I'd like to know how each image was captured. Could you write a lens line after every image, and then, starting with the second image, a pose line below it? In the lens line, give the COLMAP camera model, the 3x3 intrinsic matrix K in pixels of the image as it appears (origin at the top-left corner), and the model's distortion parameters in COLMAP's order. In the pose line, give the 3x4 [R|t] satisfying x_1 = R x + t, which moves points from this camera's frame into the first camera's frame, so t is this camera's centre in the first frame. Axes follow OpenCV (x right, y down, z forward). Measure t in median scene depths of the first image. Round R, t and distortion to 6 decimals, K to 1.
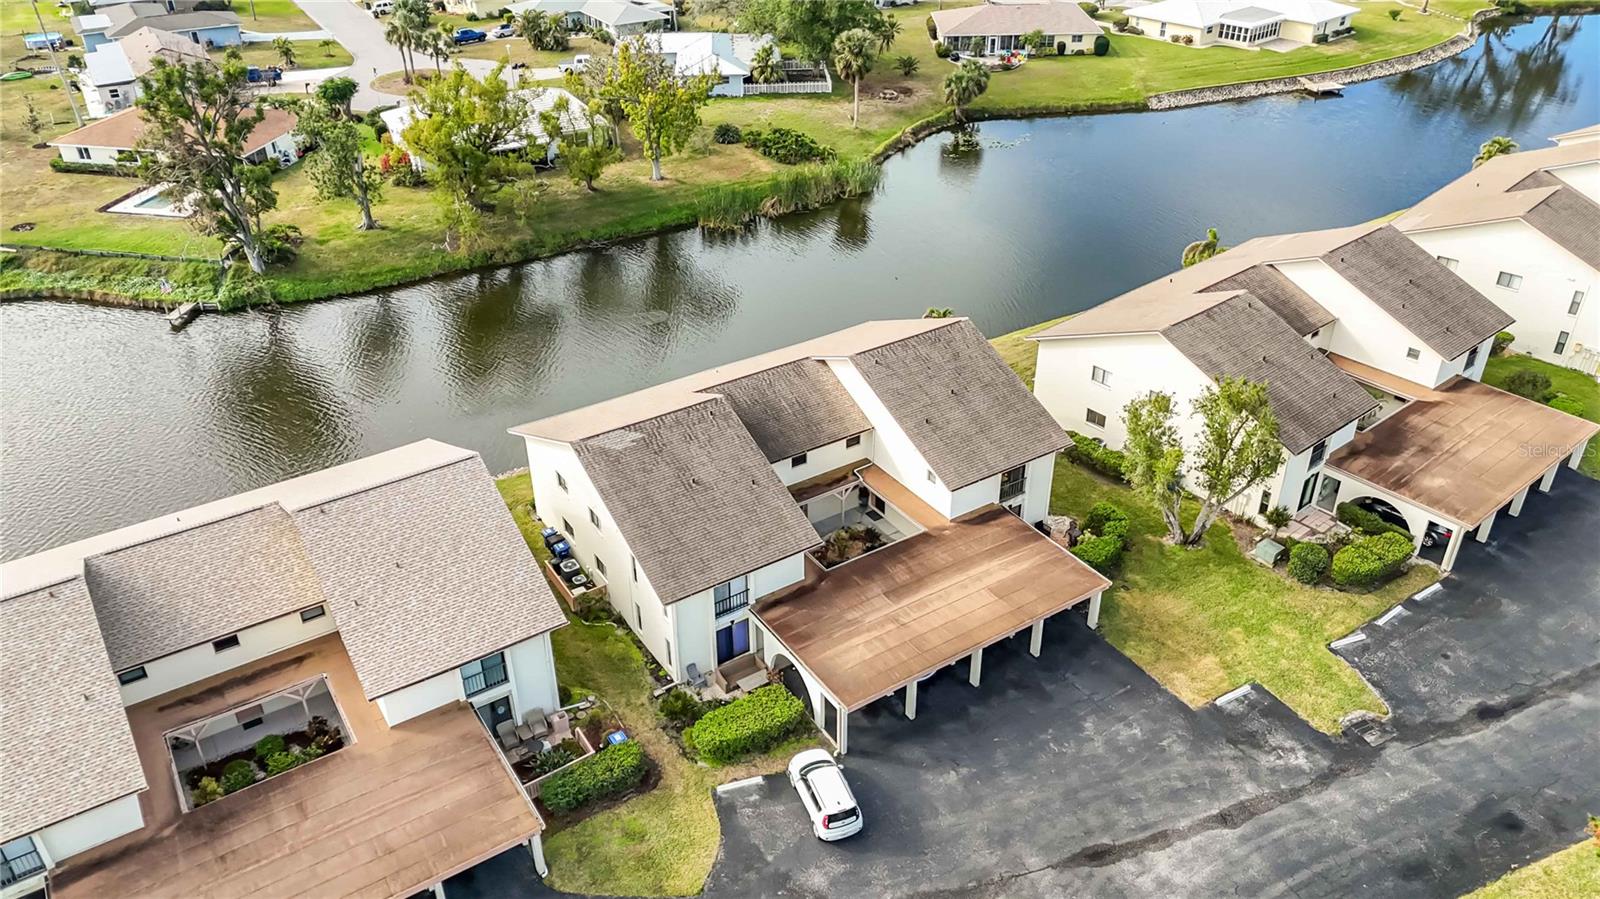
lens RADIAL K [[1178.4, 0, 800.0], [0, 1178.4, 449.5], [0, 0, 1]] dist [0.095678, -0.115063]
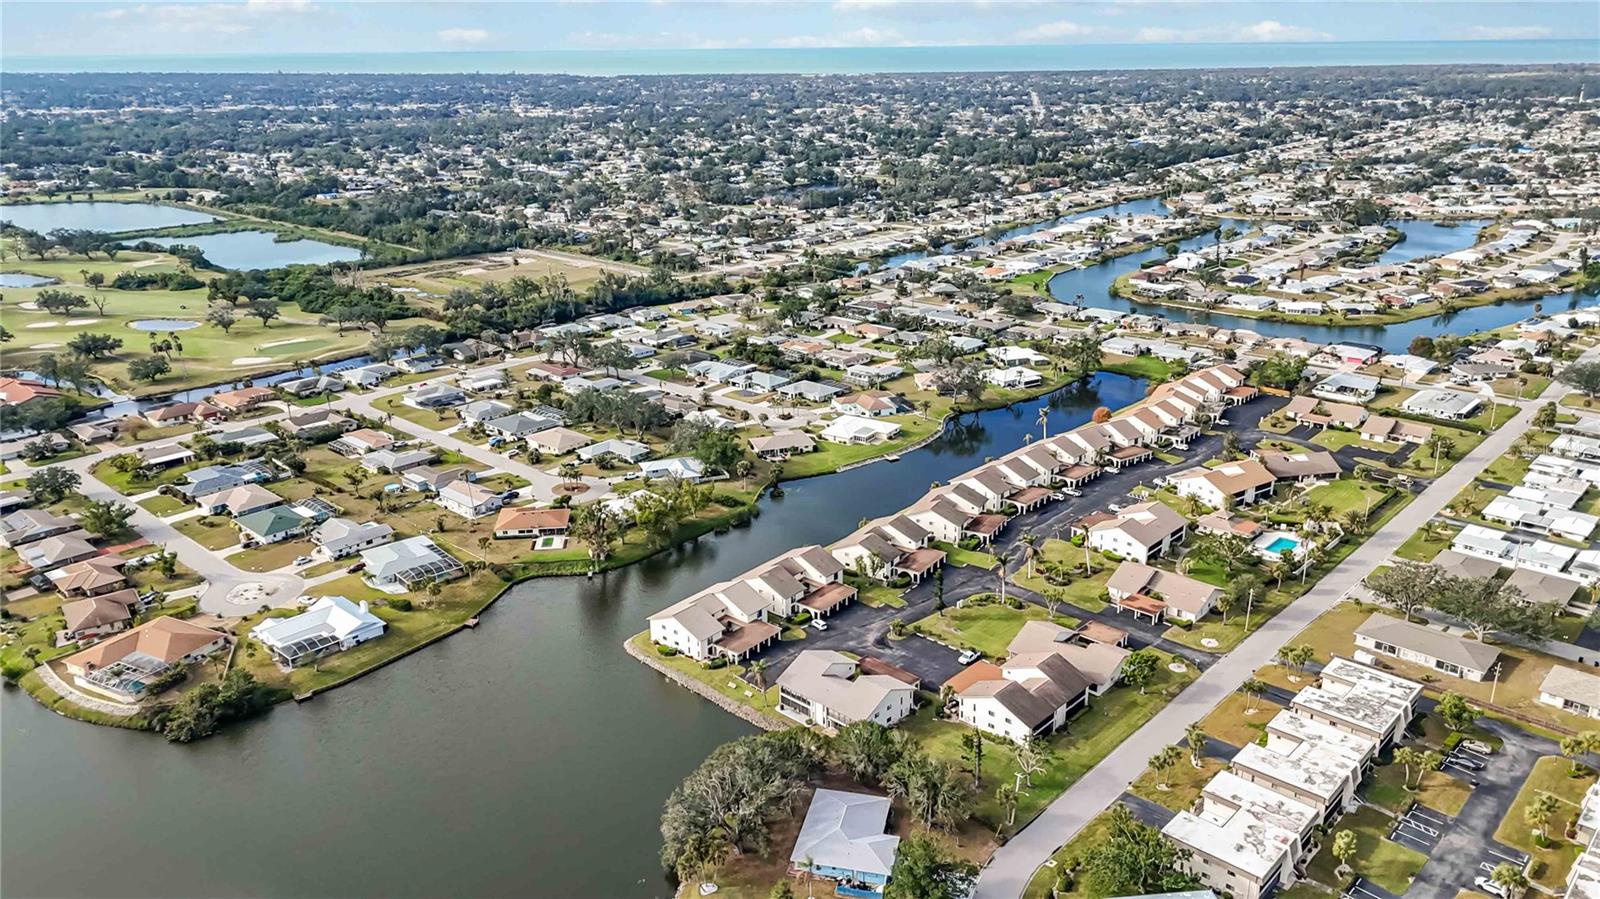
lens RADIAL K [[1178.4, 0, 800.0], [0, 1178.4, 449.5], [0, 0, 1]] dist [0.095678, -0.115063]
pose [[0.957899, -0.095669, 0.270699, -0.794349], [0.152520, 0.968371, -0.197474, 0.295982], [-0.243245, 0.230447, 0.942192, -2.378117]]
